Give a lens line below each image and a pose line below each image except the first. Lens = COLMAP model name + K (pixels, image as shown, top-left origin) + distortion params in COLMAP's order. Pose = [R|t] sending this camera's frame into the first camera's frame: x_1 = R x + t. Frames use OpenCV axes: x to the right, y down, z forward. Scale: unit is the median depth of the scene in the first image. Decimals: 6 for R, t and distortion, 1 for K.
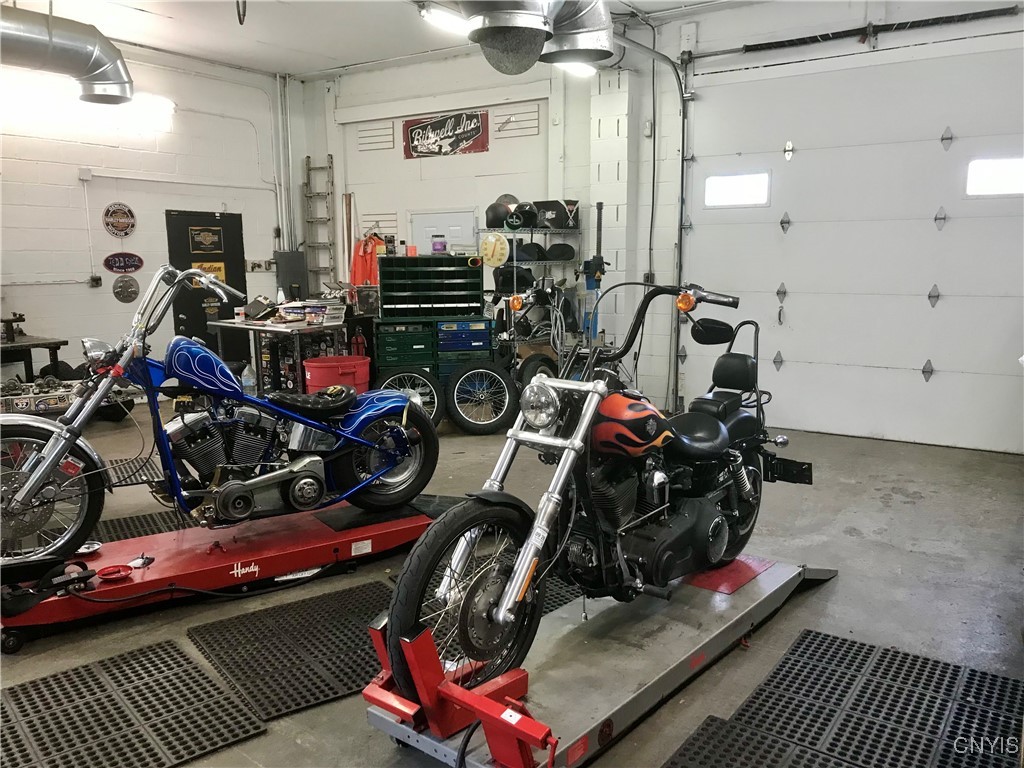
lens RADIAL K [[843.5, 0, 512.4], [0, 843.5, 402.6], [0, 0, 1]] dist [0.091587, -0.108683]
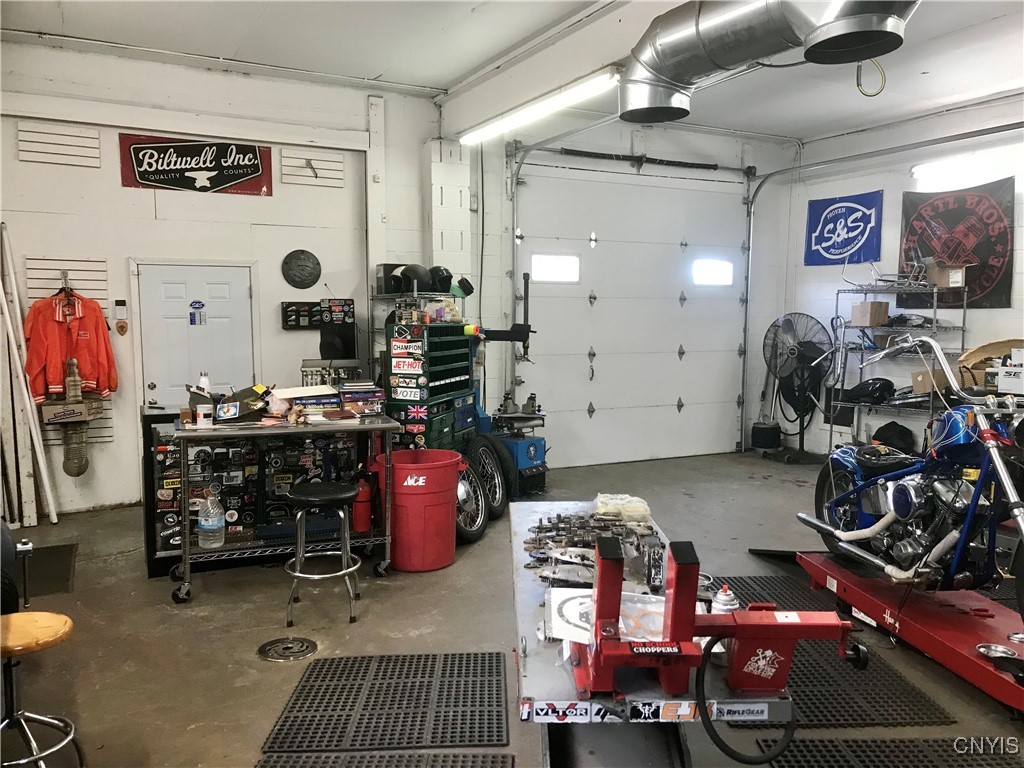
lens RADIAL K [[843.5, 0, 512.4], [0, 843.5, 402.6], [0, 0, 1]] dist [0.091587, -0.108683]
pose [[0.464157, -0.090171, 0.881151, -0.733203], [0.147152, 0.988830, 0.023676, -0.096208], [-0.873444, 0.118674, 0.472241, 0.487517]]
